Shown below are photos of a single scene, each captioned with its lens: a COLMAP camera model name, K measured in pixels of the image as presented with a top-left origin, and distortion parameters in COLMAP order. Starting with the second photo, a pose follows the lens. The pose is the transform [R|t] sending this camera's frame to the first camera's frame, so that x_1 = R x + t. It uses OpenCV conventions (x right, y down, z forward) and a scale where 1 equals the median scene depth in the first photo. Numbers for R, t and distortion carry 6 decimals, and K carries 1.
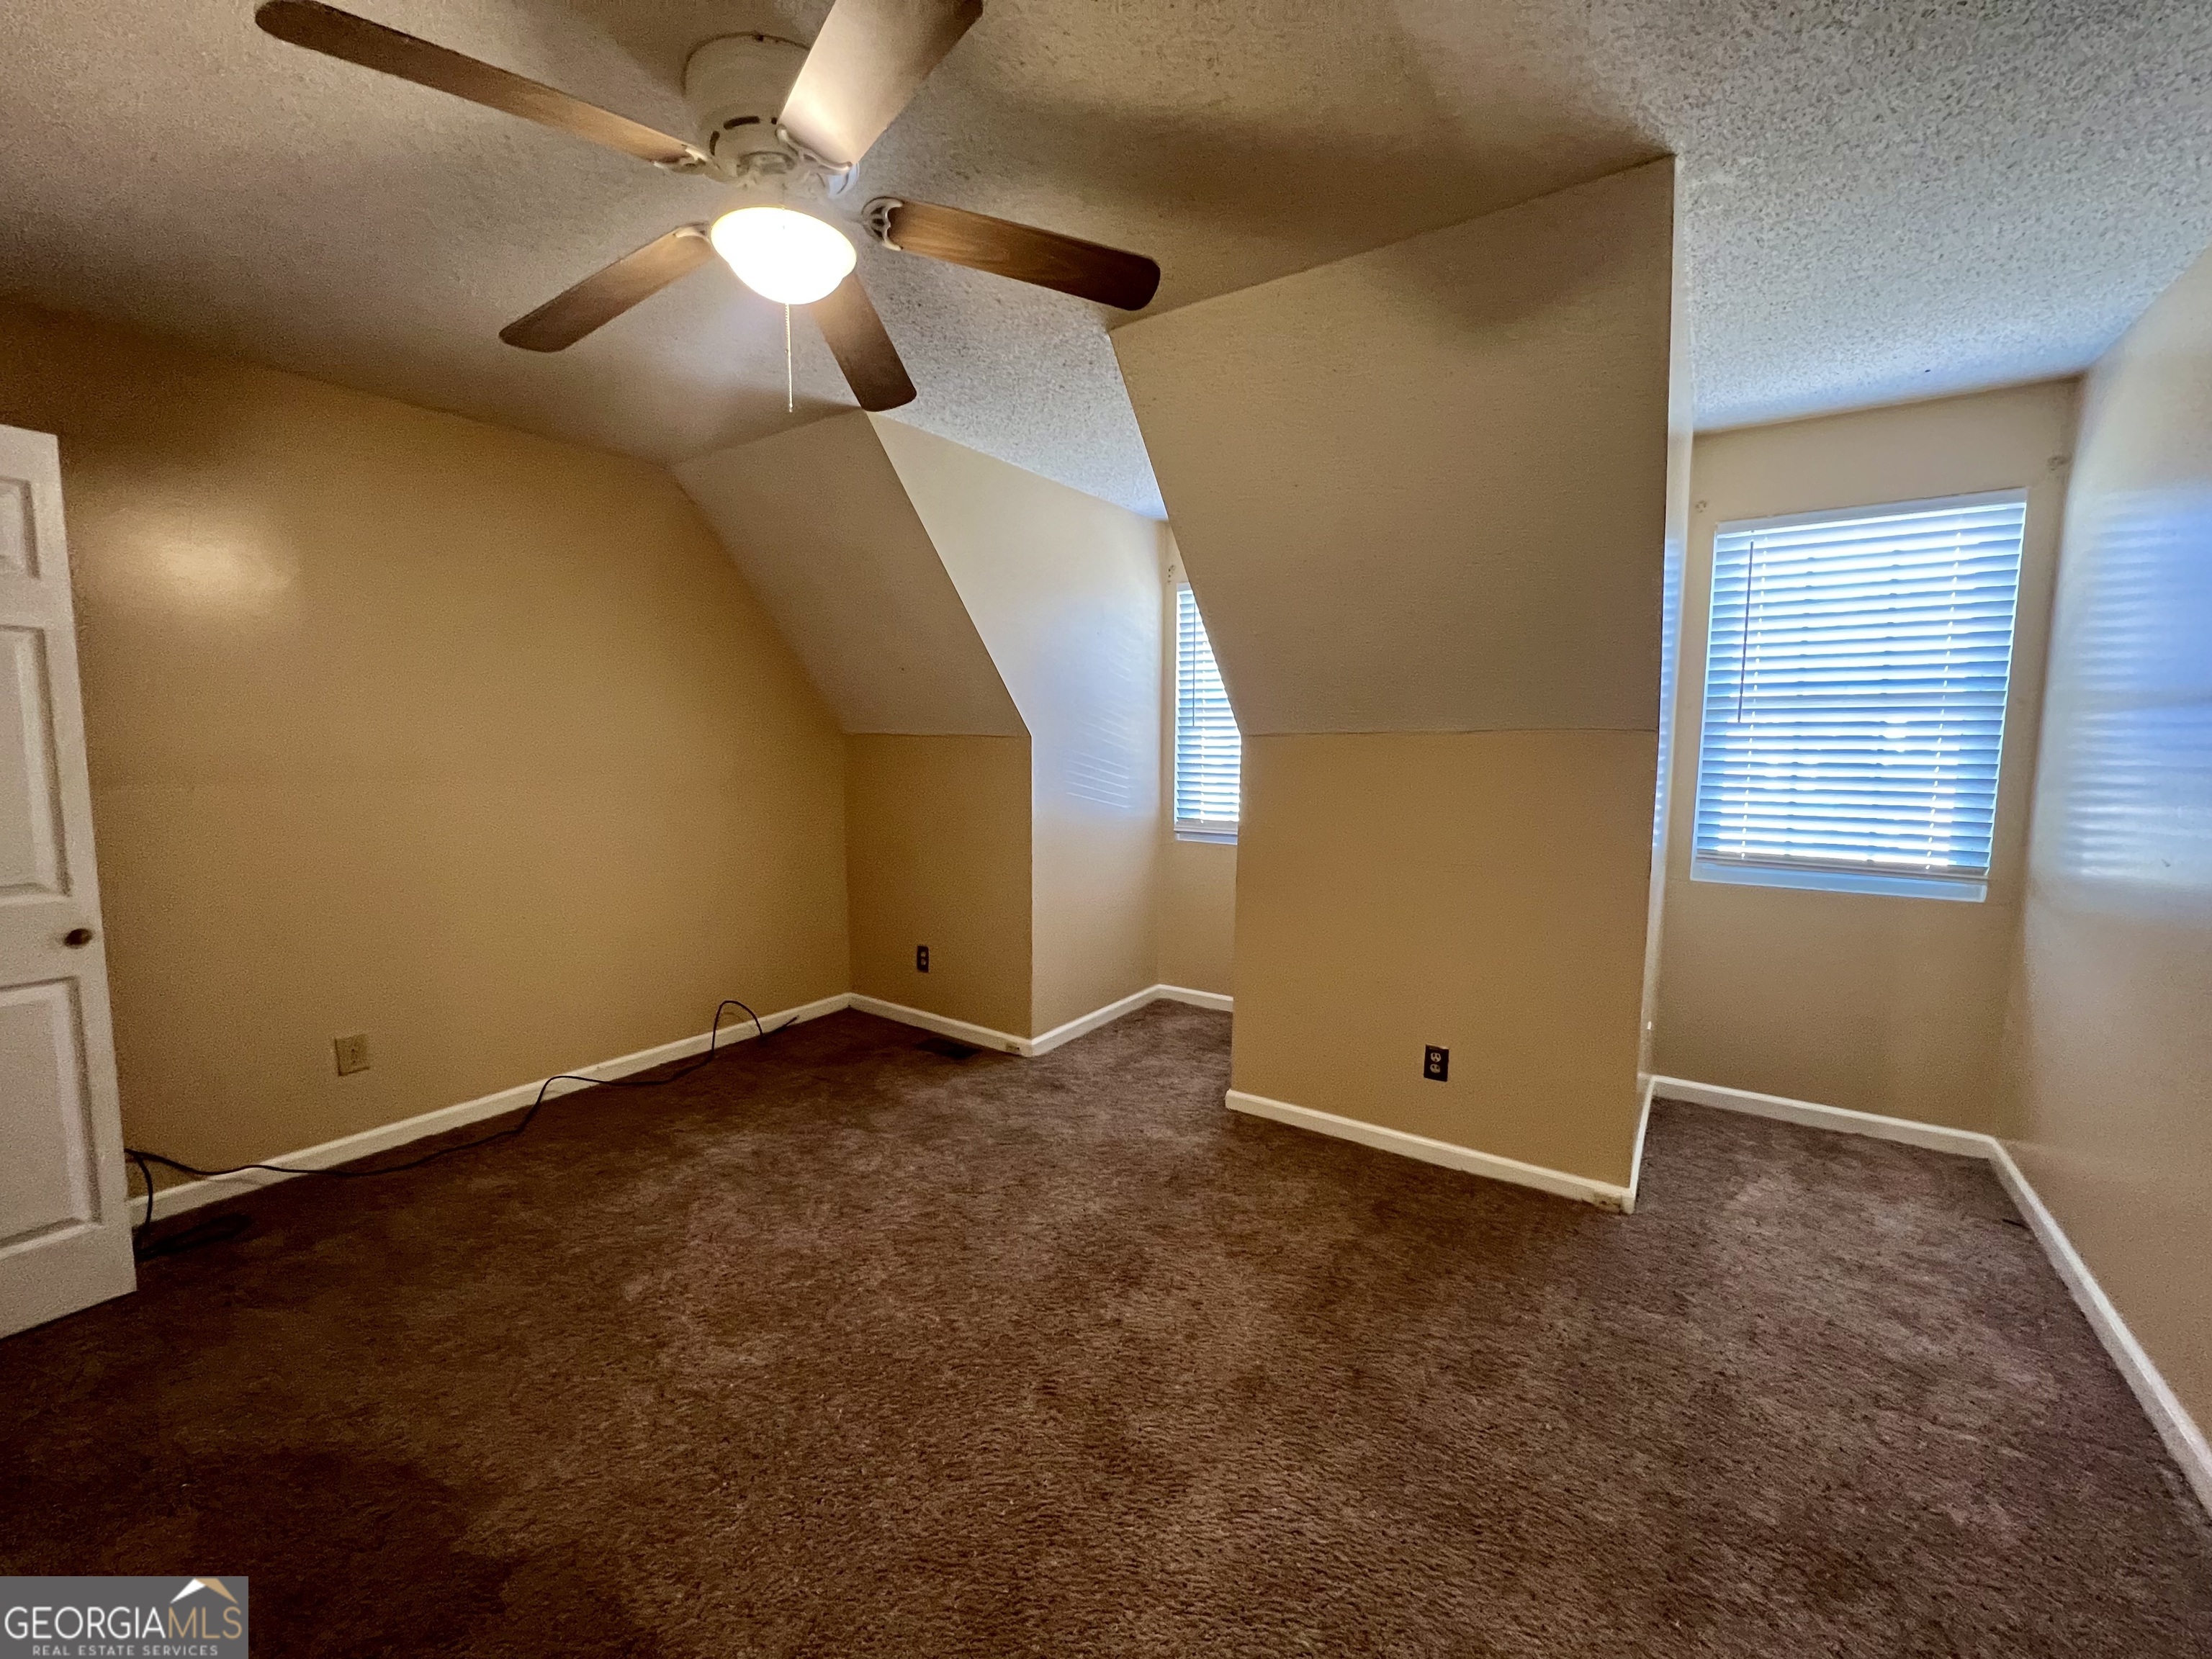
lens RADIAL K [[891.1, 0, 1101.1], [0, 891.1, 828.3], [0, 0, 1]] dist [0.000978, -0.000197]
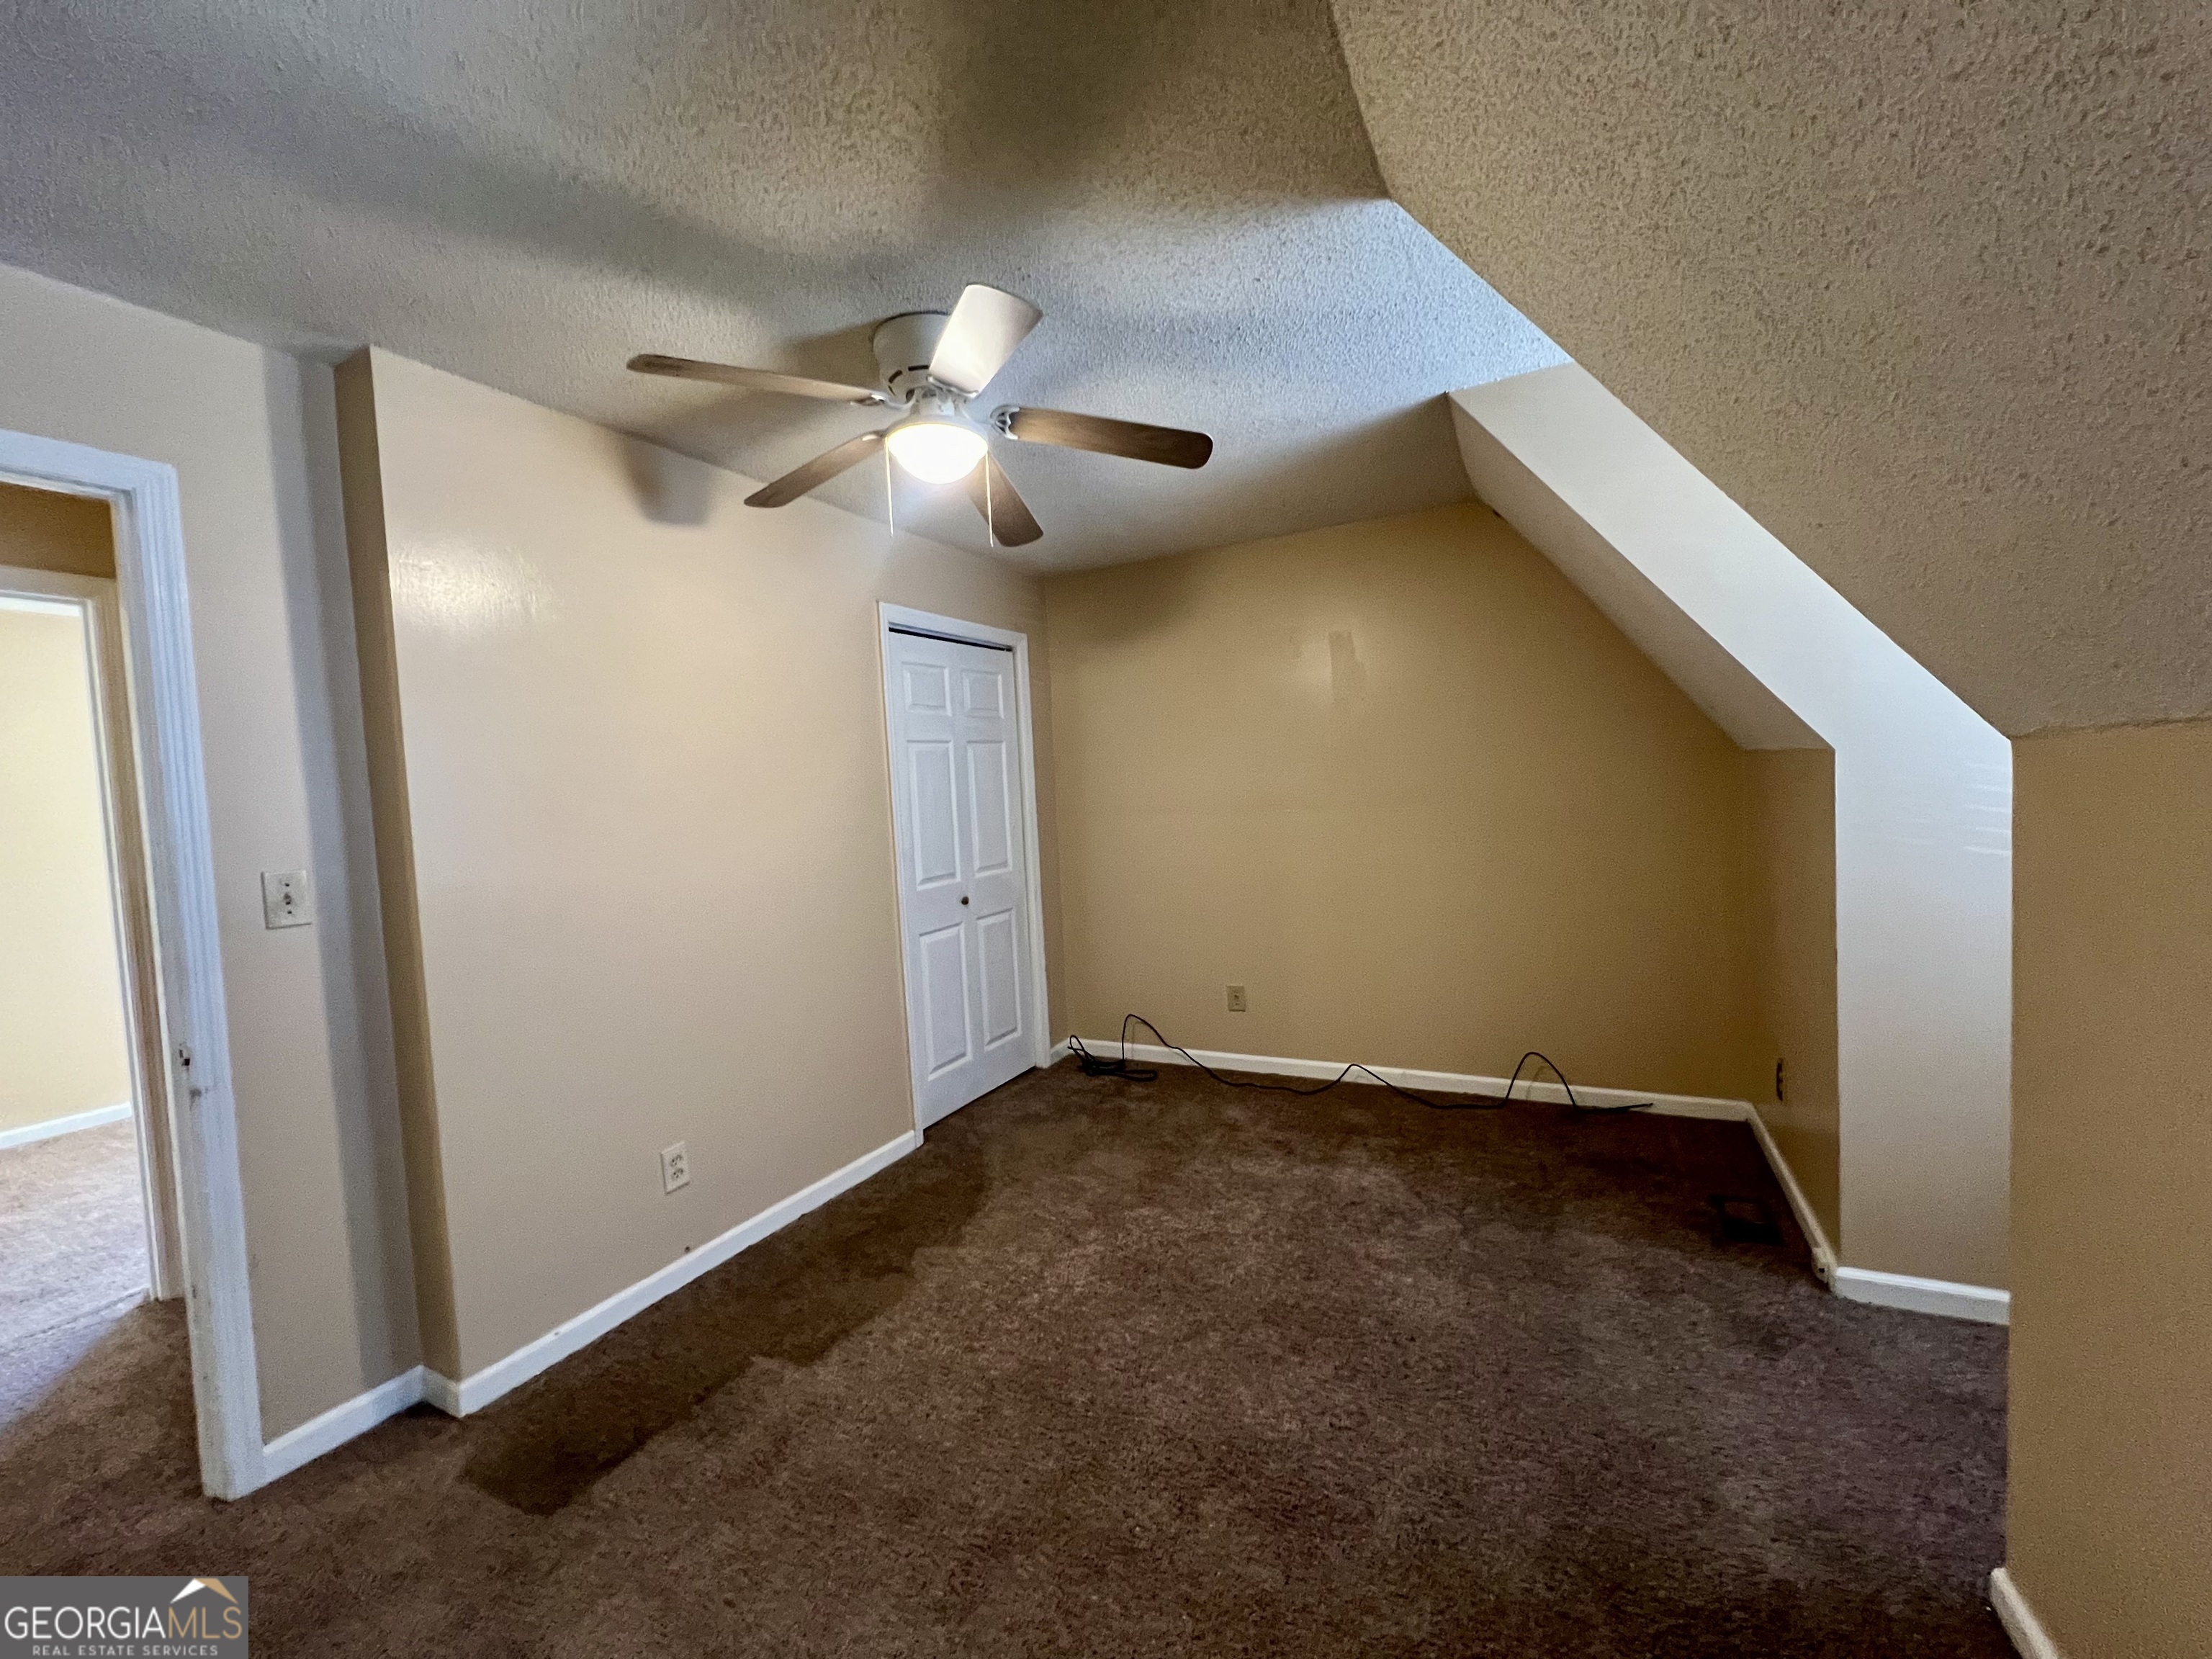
lens RADIAL K [[891.1, 0, 1103.5], [0, 891.1, 825.8], [0, 0, 1]] dist [0.000978, -0.000197]
pose [[0.127048, 0.027882, -0.991505, 0.505816], [-0.046205, 0.998686, 0.022164, -0.046415], [0.990820, 0.042996, 0.128169, 0.518108]]
